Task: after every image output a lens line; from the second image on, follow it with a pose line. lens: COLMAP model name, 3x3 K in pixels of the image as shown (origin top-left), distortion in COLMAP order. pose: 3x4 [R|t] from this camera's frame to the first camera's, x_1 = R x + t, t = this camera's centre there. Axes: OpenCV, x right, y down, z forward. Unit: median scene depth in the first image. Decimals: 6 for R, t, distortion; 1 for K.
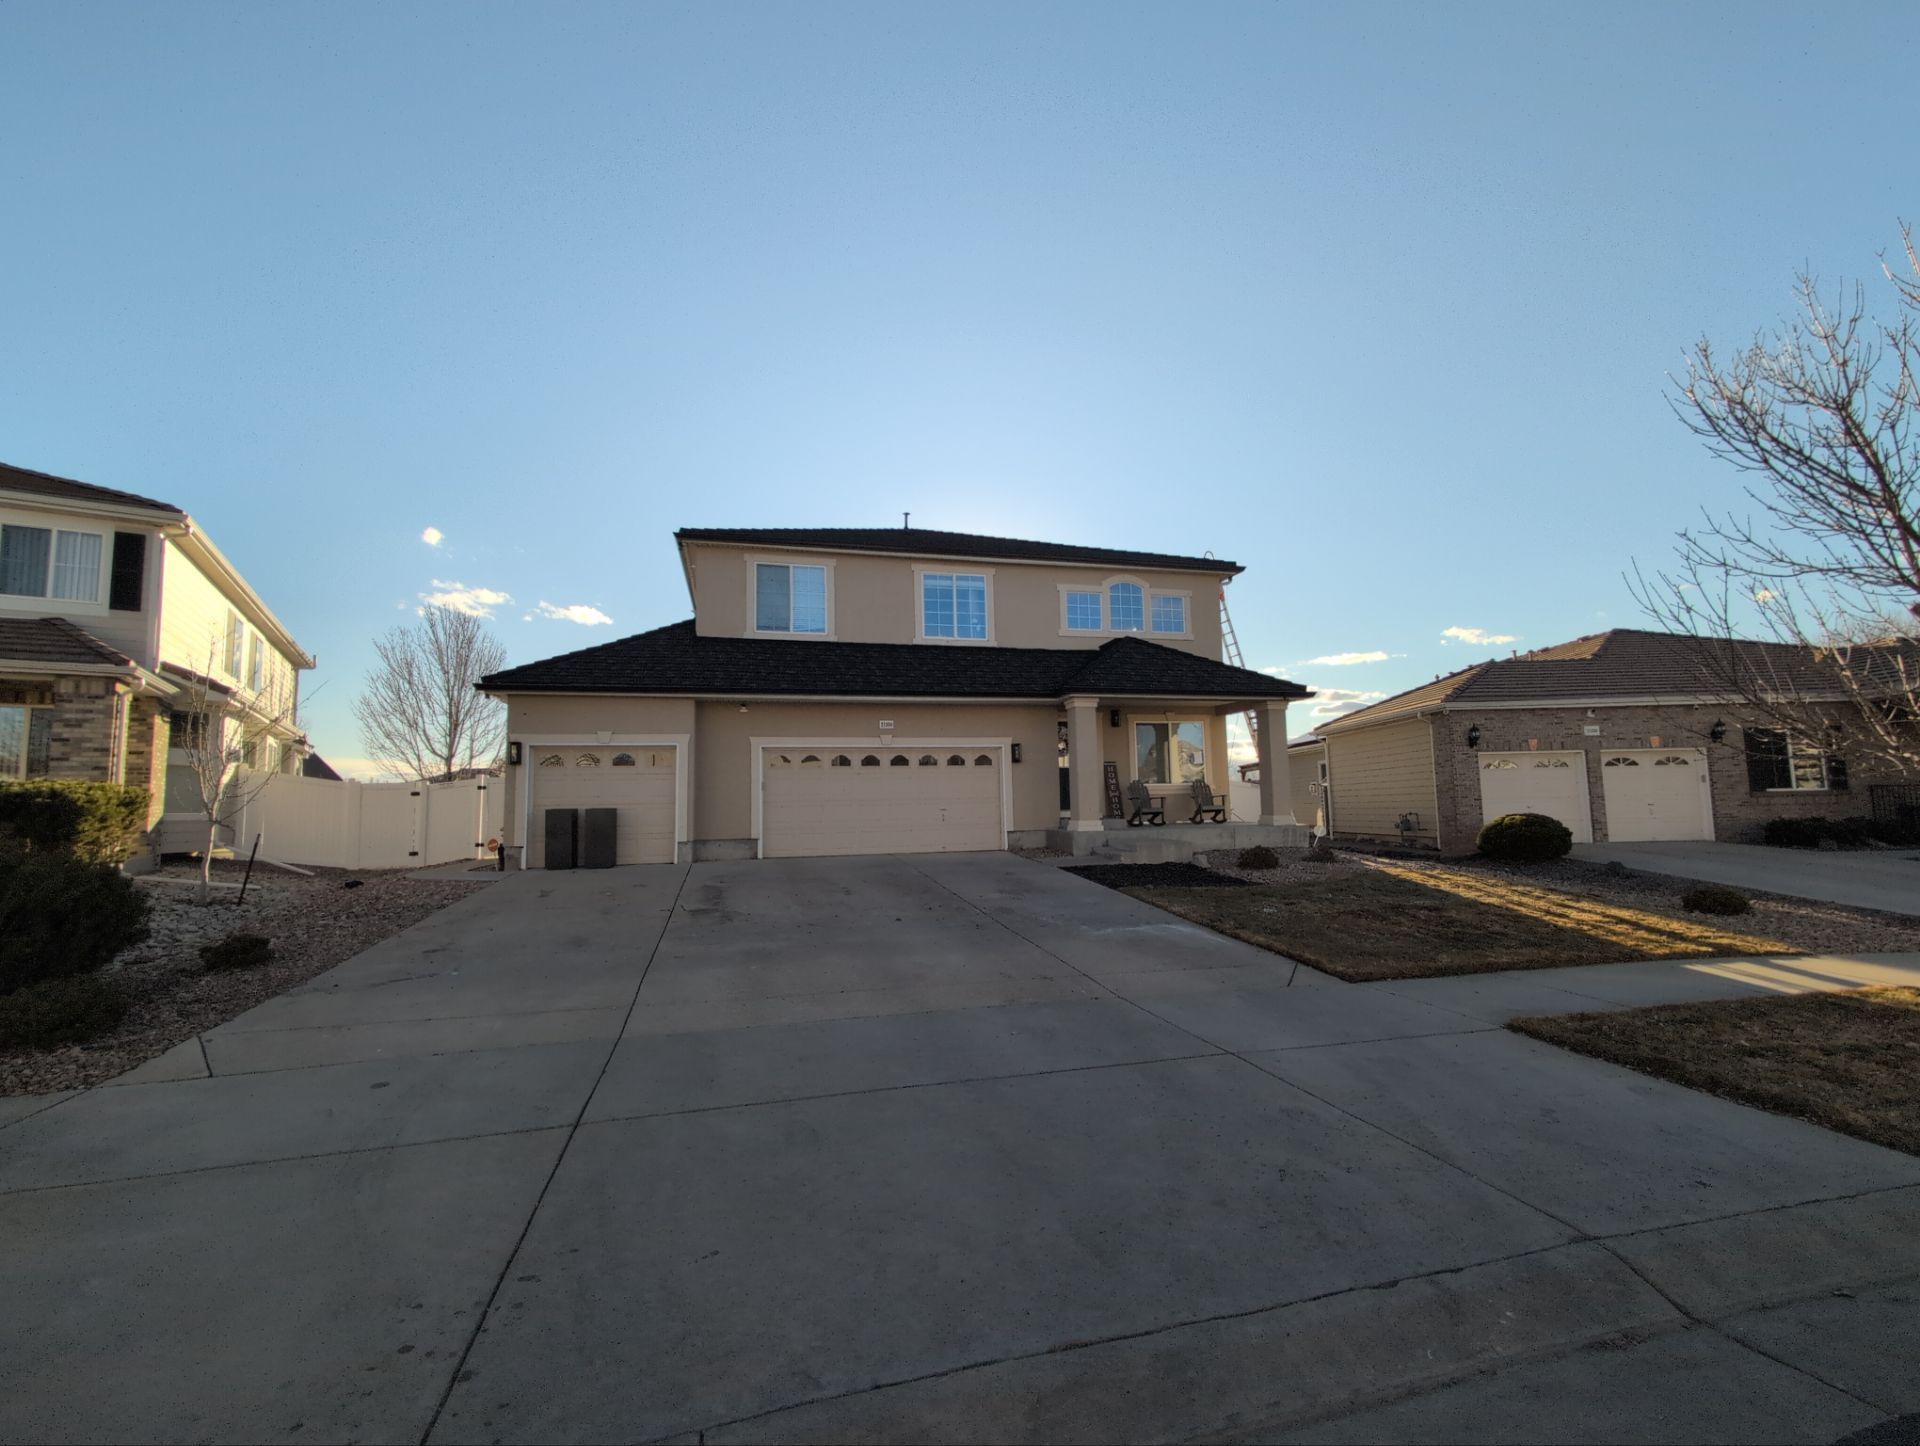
lens RADIAL K [[812.8, 0, 950.9], [0, 812.8, 737.0], [0, 0, 1]] dist [-0.000758, -0.000073]
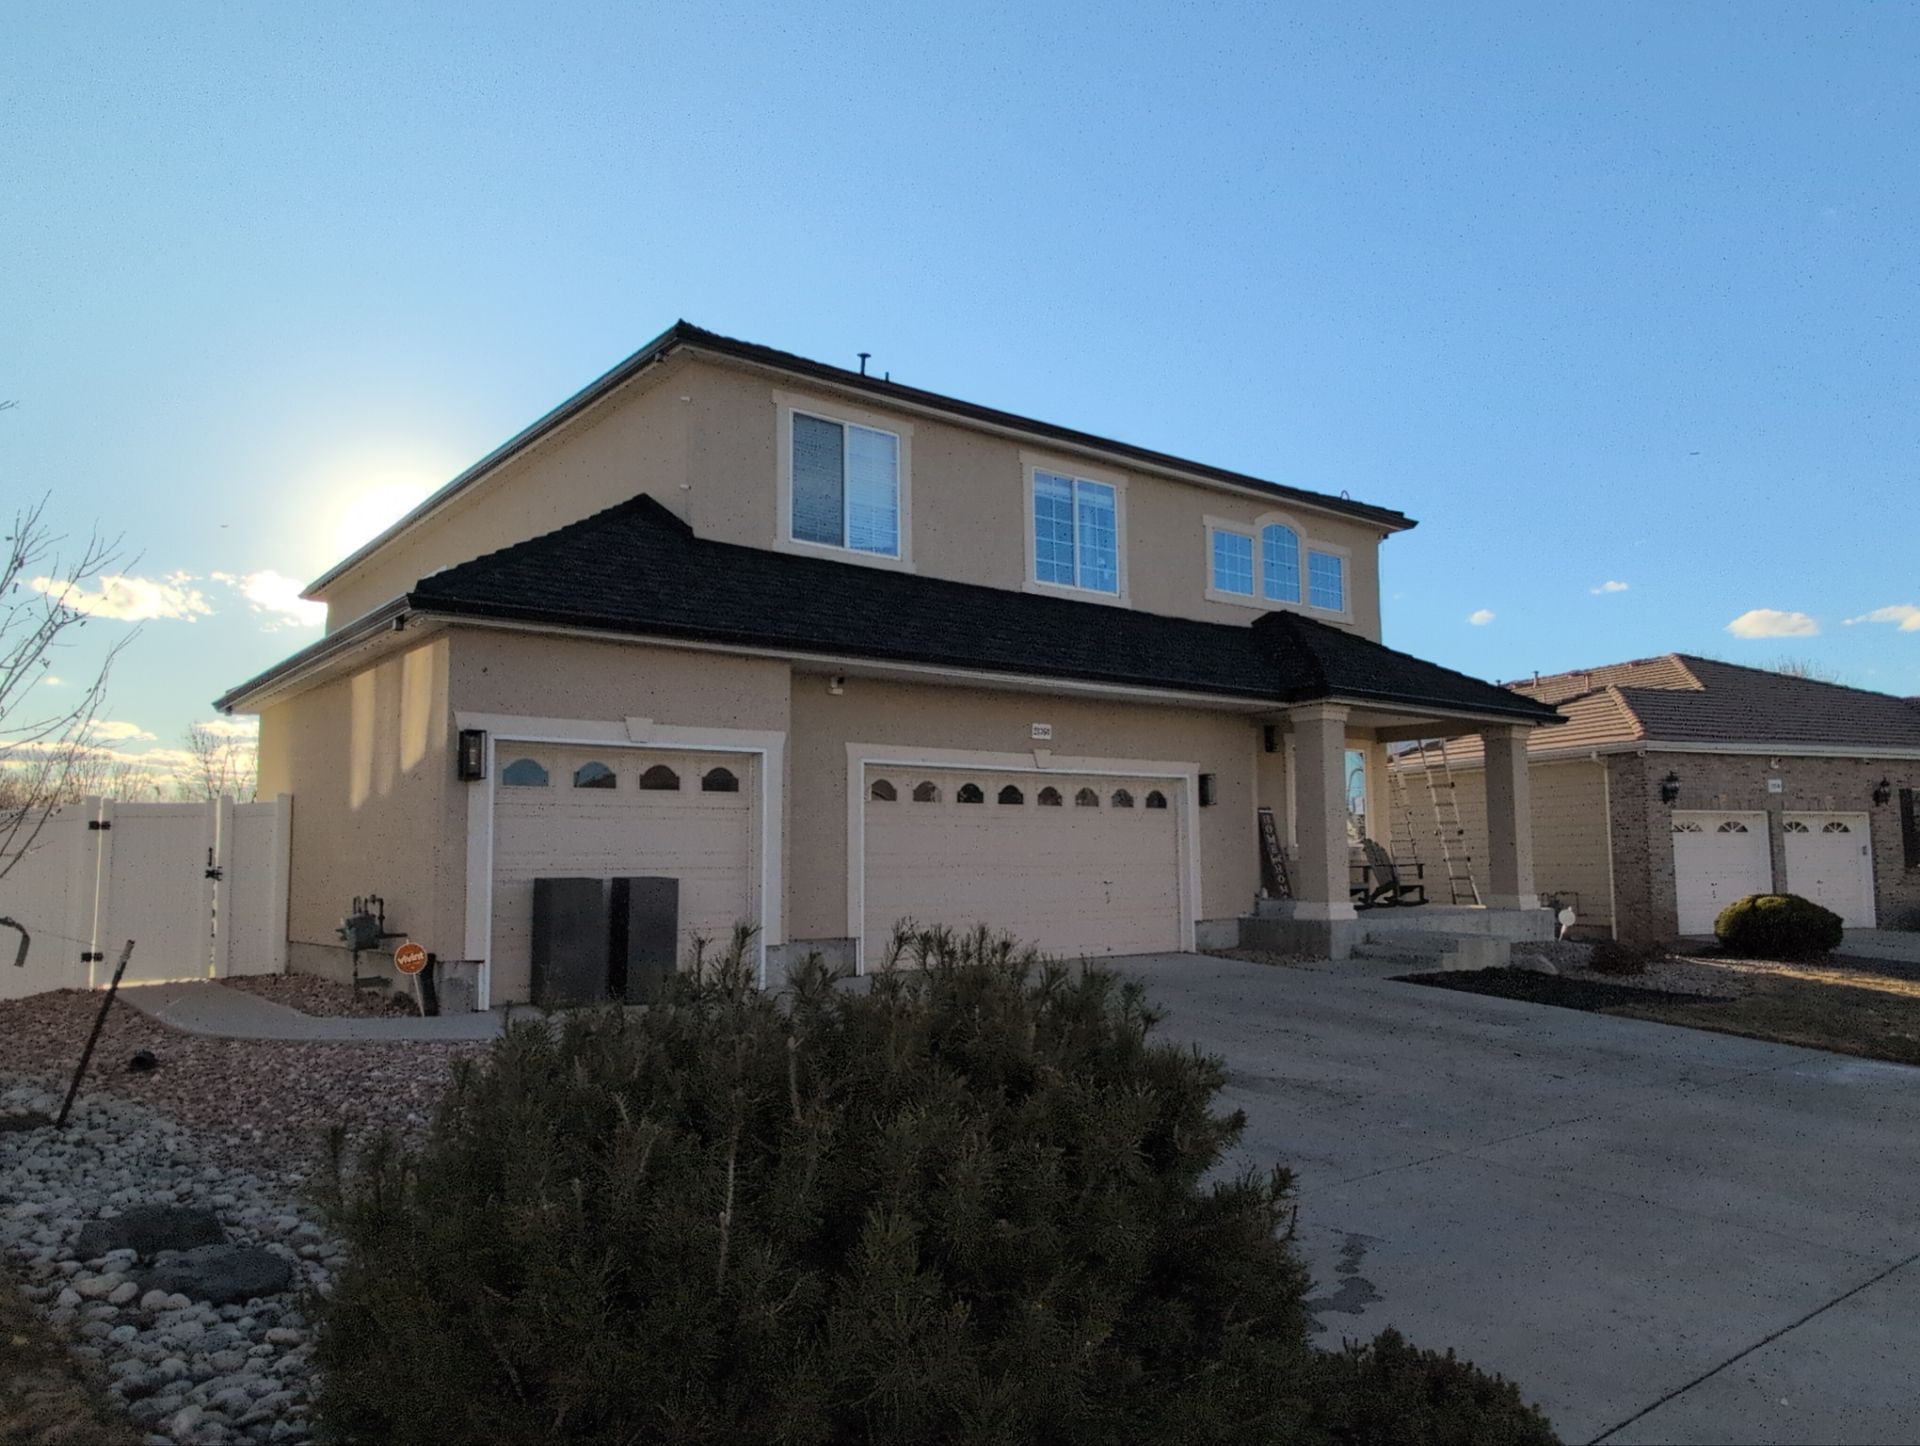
lens RADIAL K [[1340.7, 0, 958.5], [0, 1340.7, 745.8], [0, 0, 1]] dist [-0.001221, -0.000152]
pose [[0.913890, 0.047929, 0.403124, -0.473955], [-0.043998, 0.998851, -0.019014, 0.013894], [-0.403572, -0.000360, 0.914948, 0.163654]]
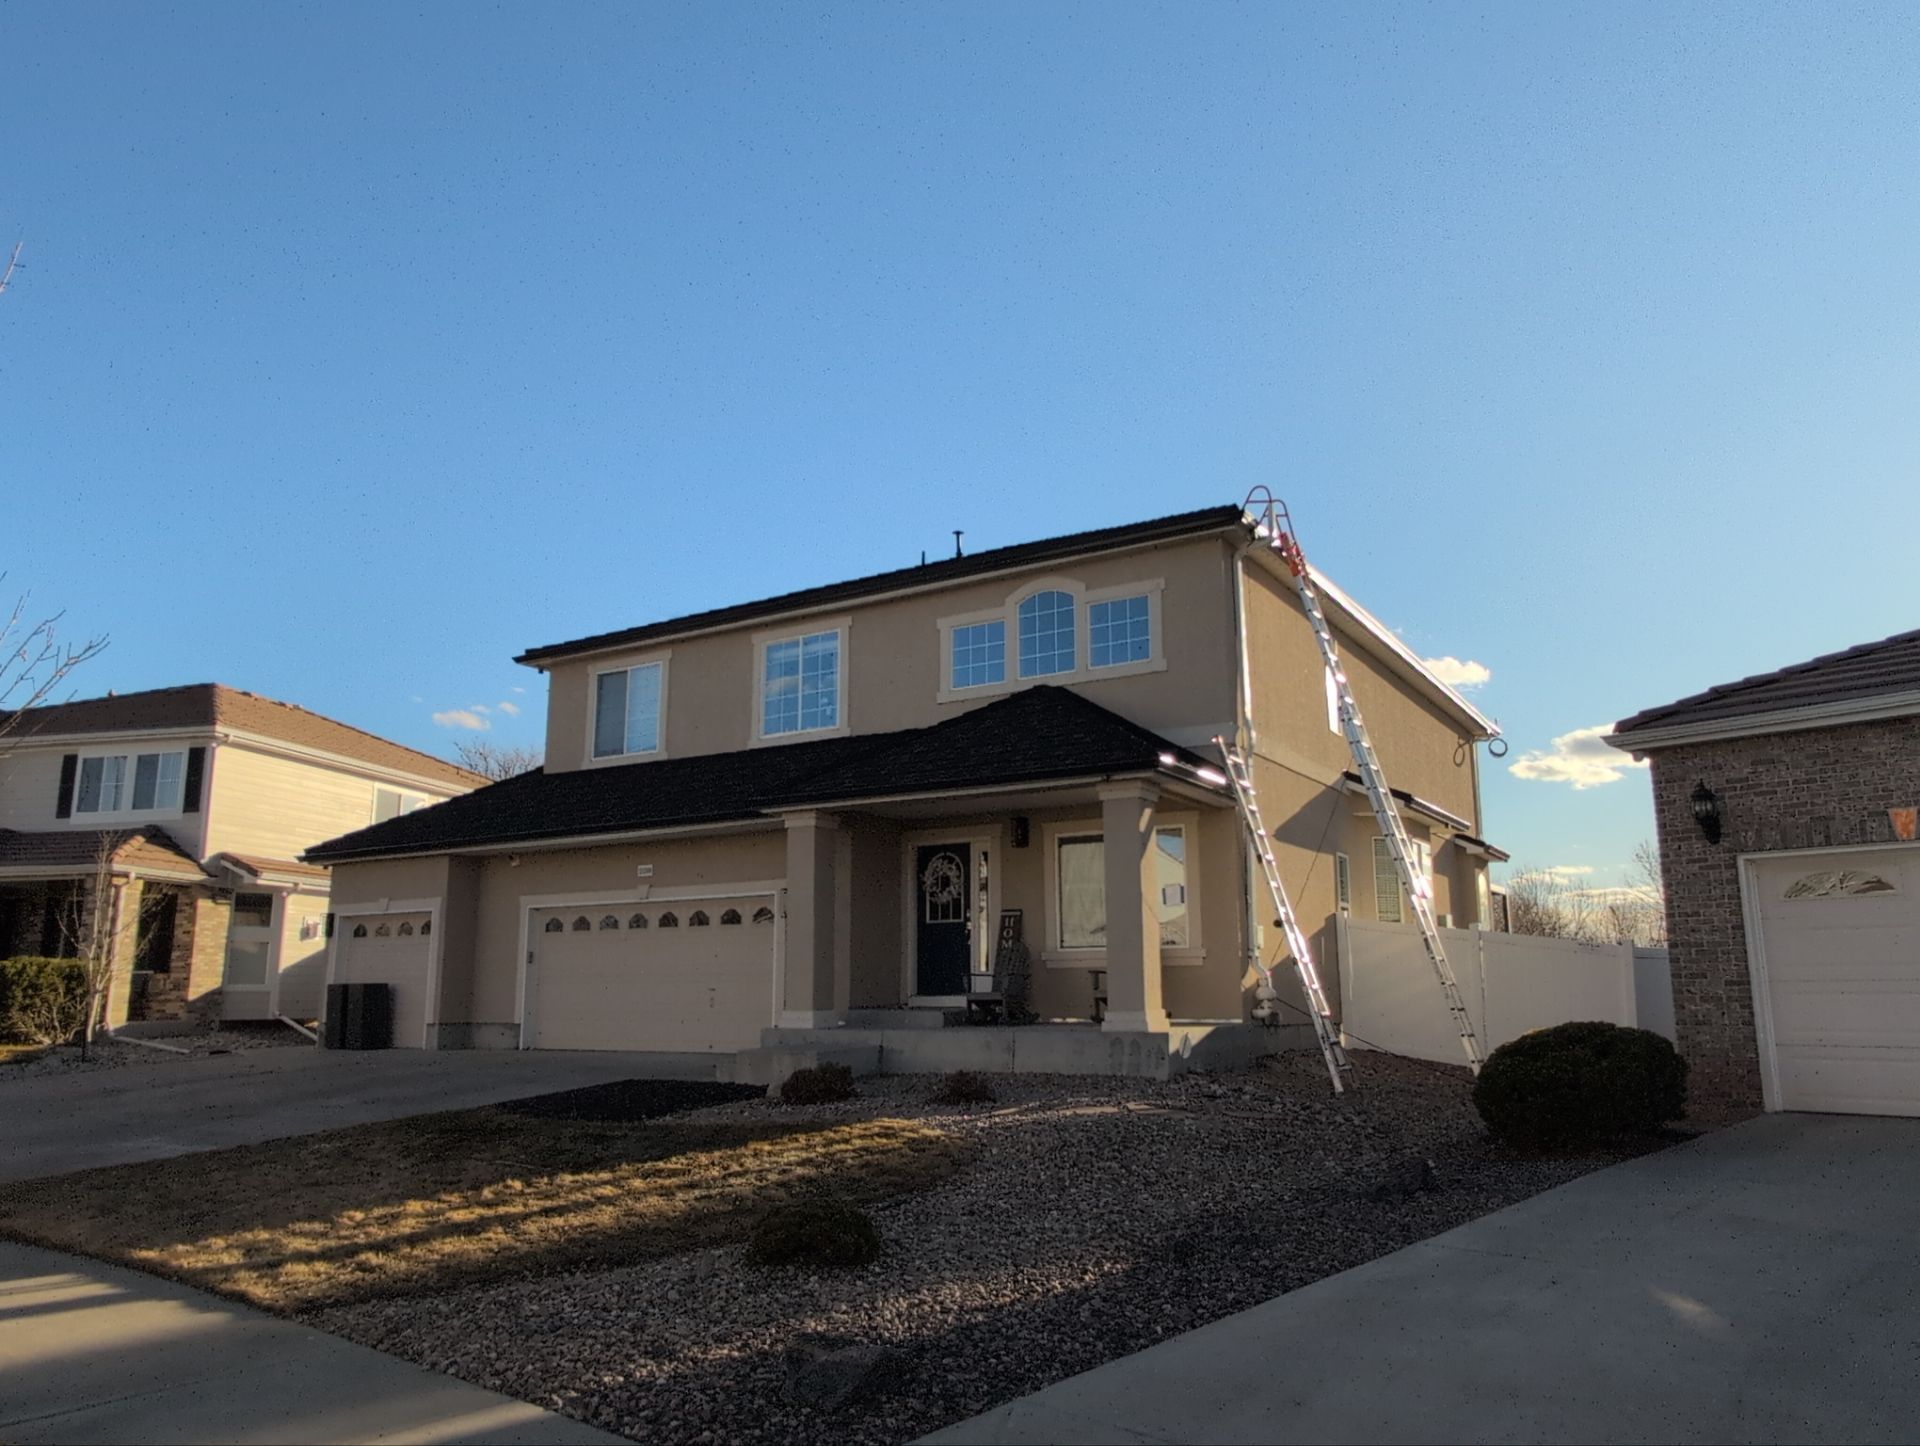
lens RADIAL K [[1356.4, 0, 952.7], [0, 1356.4, 724.5], [0, 0, 1]] dist [-0.004550, 0.002303]
pose [[0.684979, -0.127561, -0.717309, 0.935596], [0.053567, 0.990706, -0.125028, 0.020036], [0.726591, 0.047217, 0.685446, 0.339049]]
